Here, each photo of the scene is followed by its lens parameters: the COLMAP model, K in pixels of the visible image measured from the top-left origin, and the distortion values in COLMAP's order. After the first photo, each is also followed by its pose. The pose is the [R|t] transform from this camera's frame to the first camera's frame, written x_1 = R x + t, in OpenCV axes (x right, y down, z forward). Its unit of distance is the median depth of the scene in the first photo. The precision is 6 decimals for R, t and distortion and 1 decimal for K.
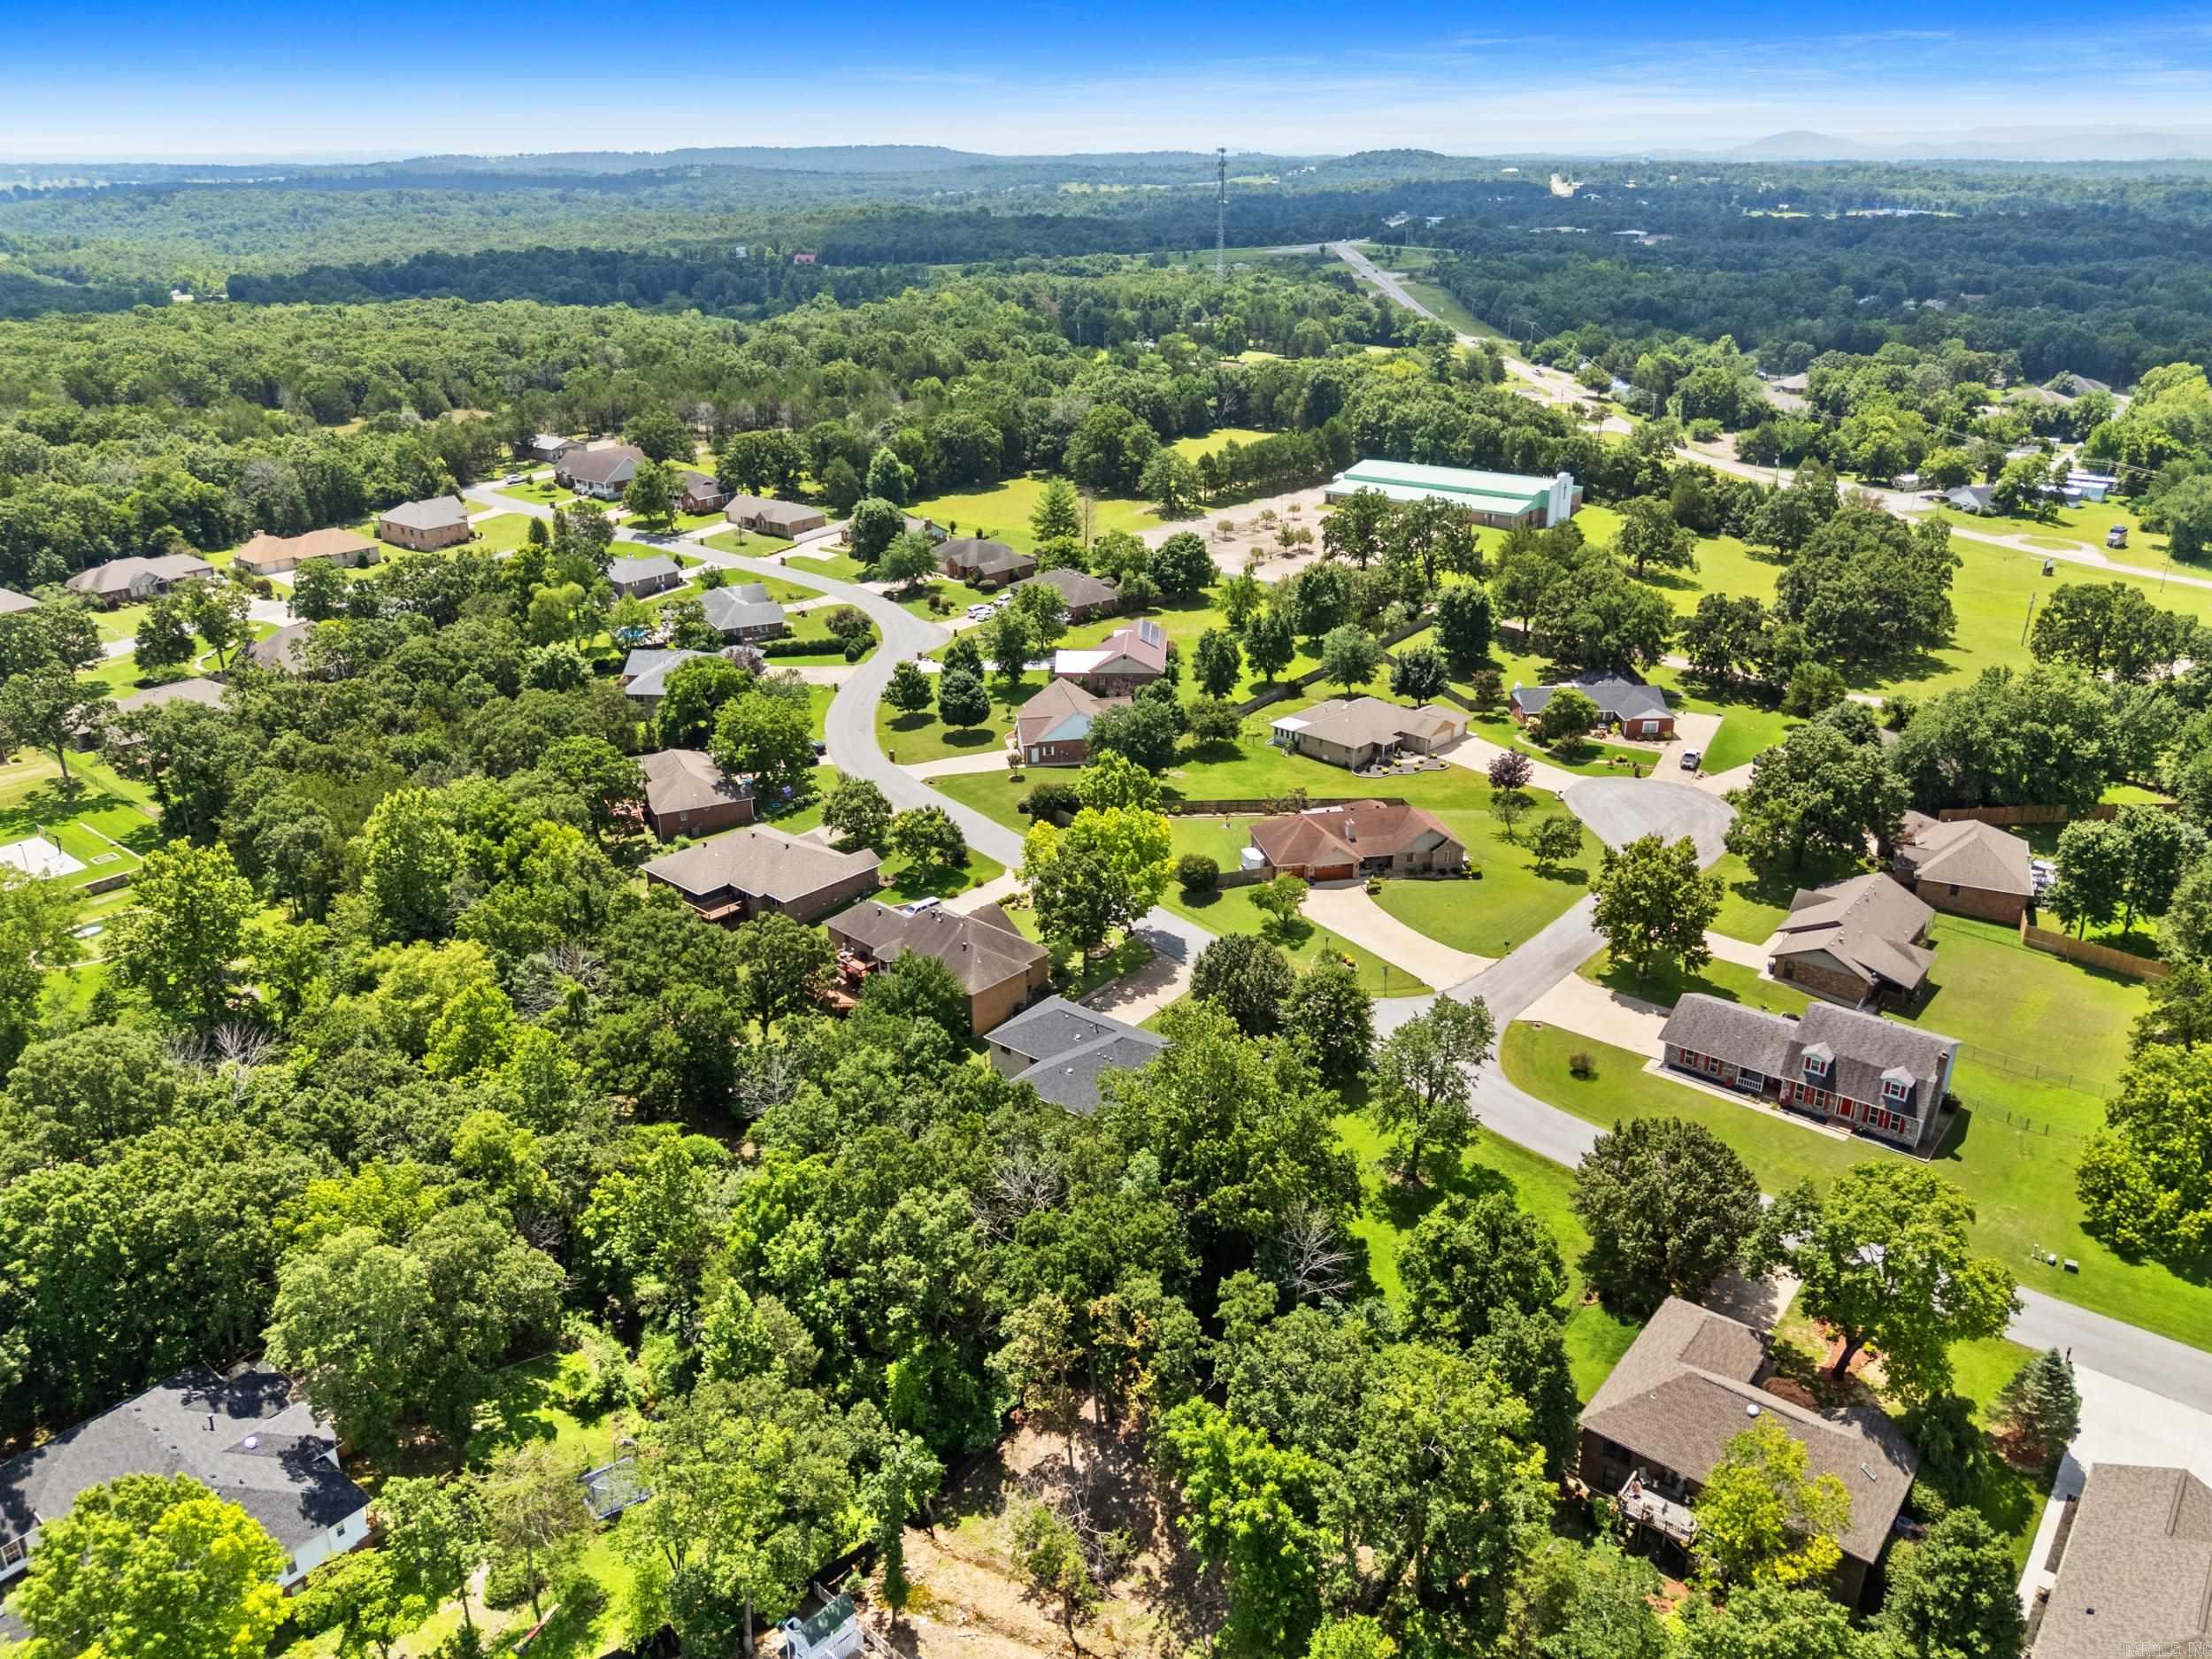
lens RADIAL K [[1668.8, 0, 1131.3], [0, 1668.8, 801.6], [0, 0, 1]] dist [0.072850, -0.002615]
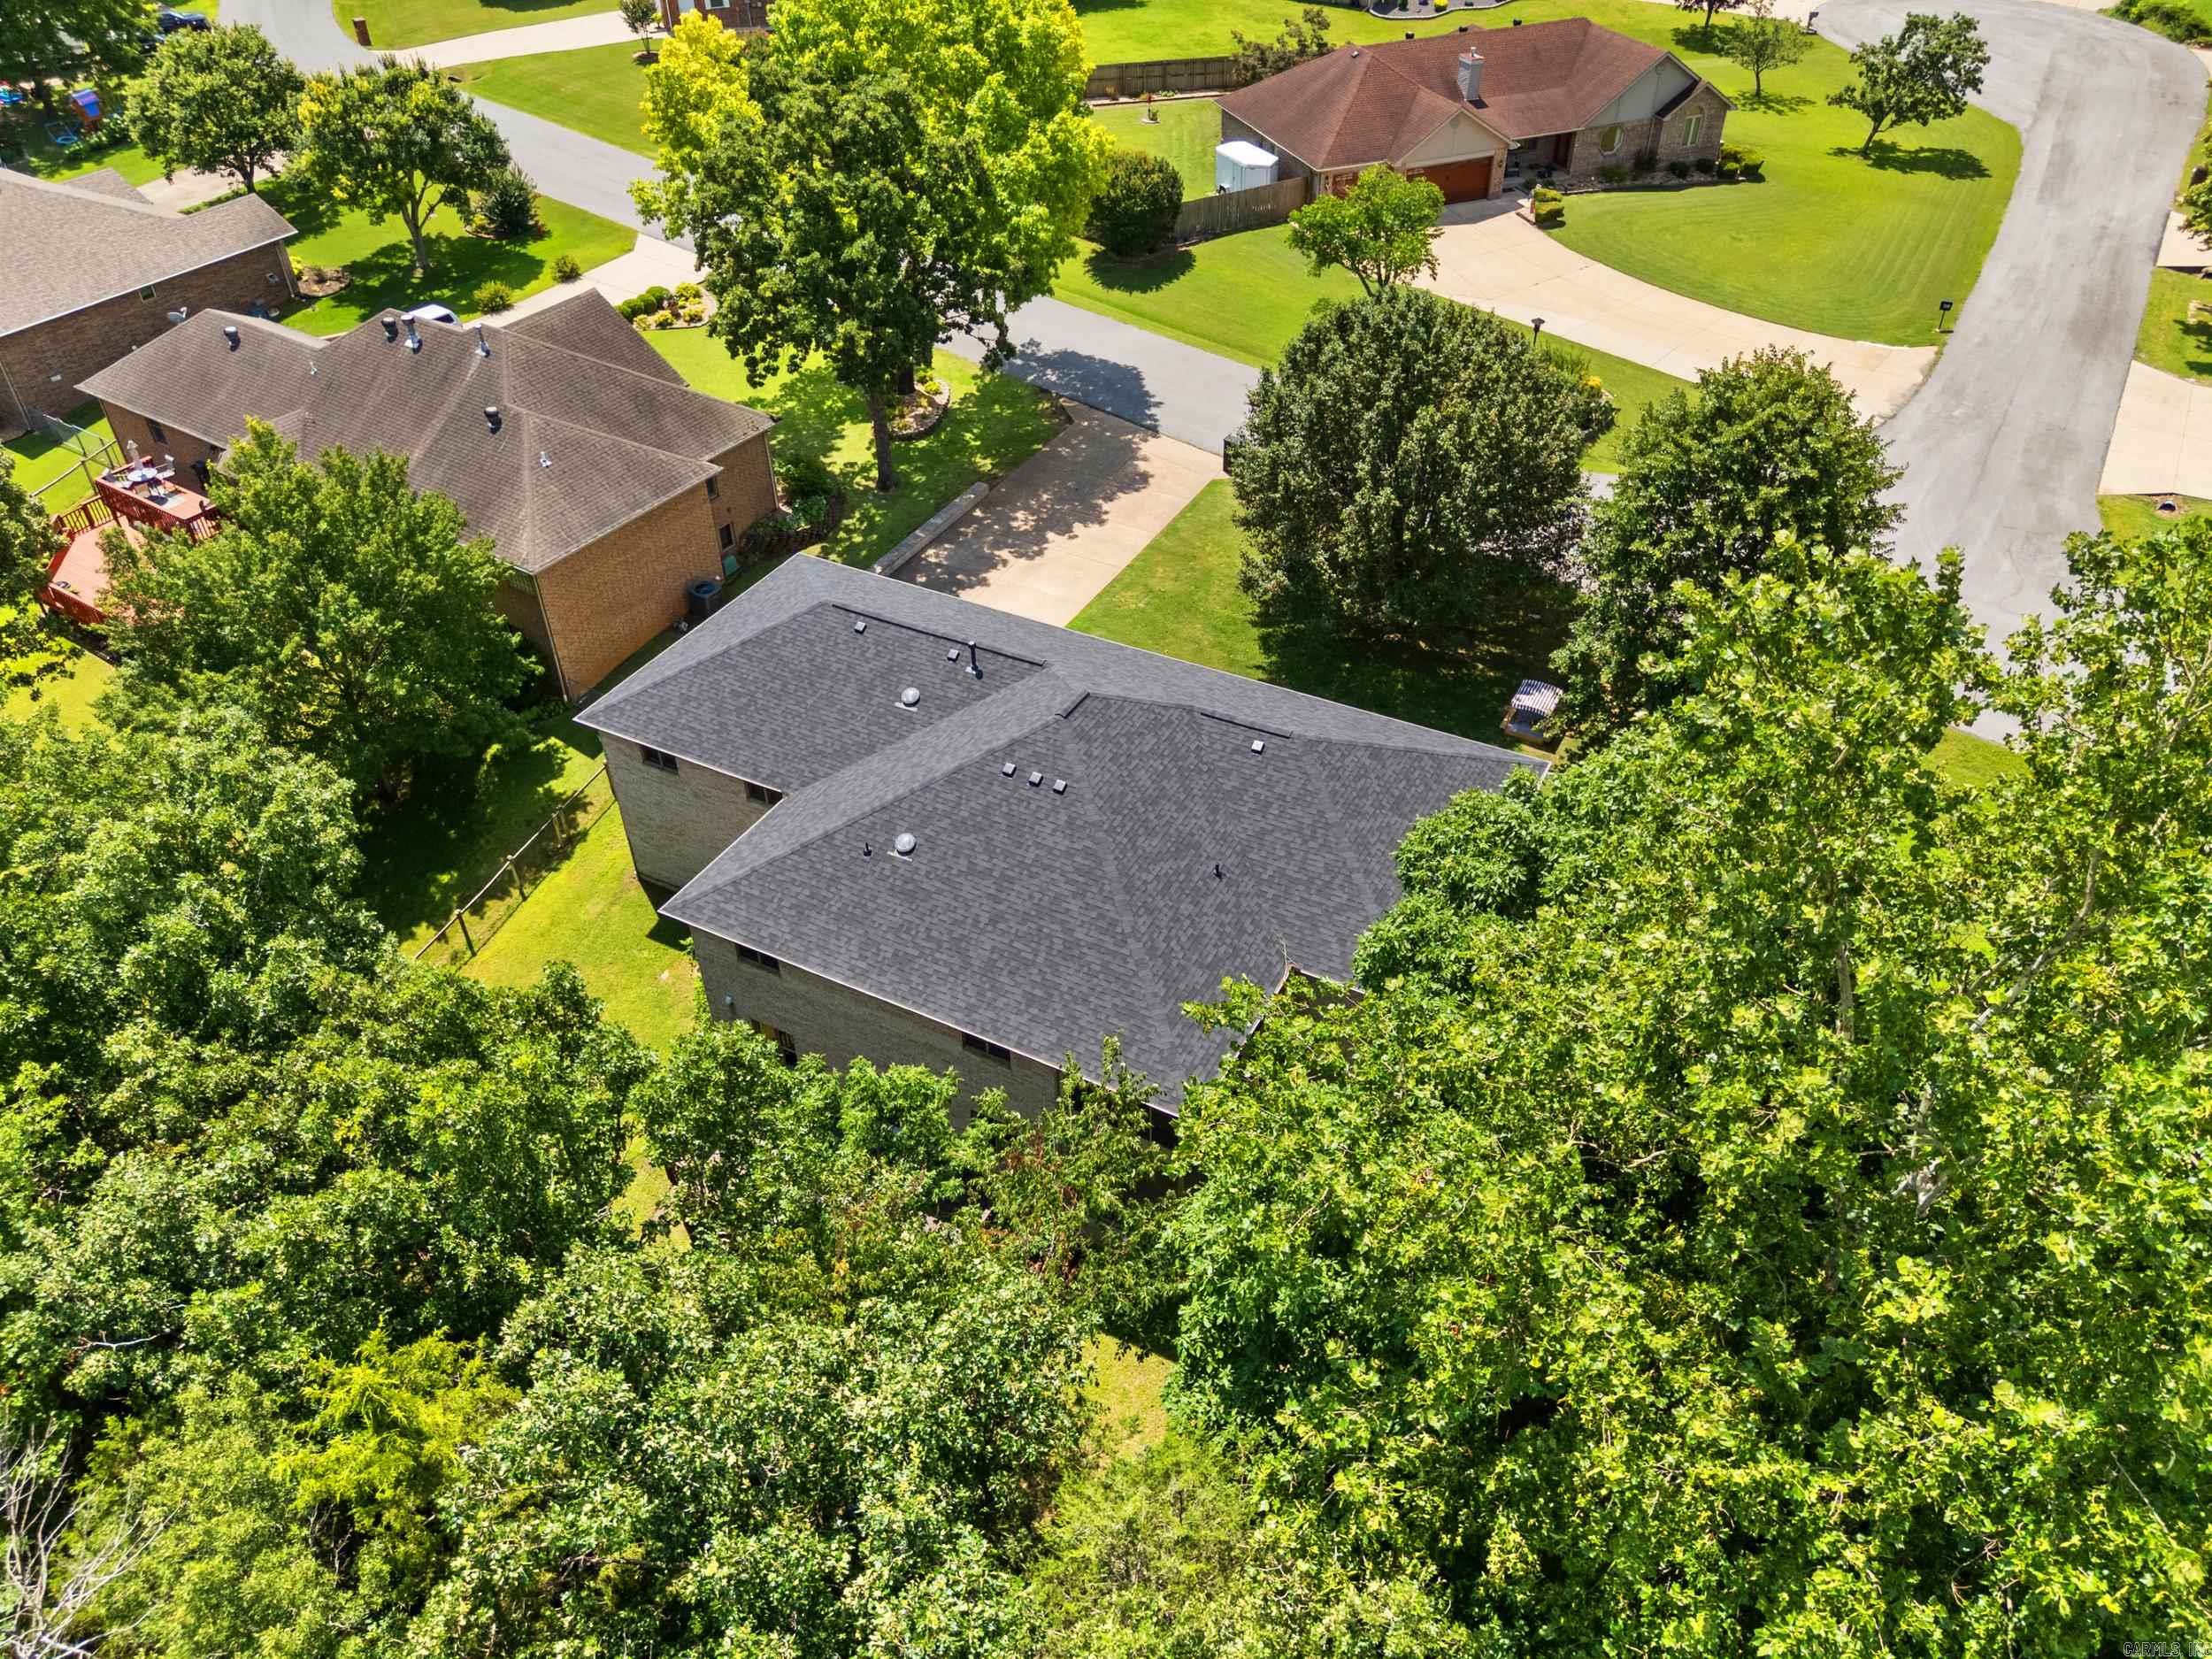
lens RADIAL K [[1766.3, 0, 1106.0], [0, 1766.3, 829.5], [0, 0, 1]] dist [0.078179, -0.000185]
pose [[0.988402, -0.107137, 0.107627, -0.028927], [0.071835, 0.954263, 0.290211, 0.066693], [-0.133796, -0.279114, 0.950891, 0.606326]]
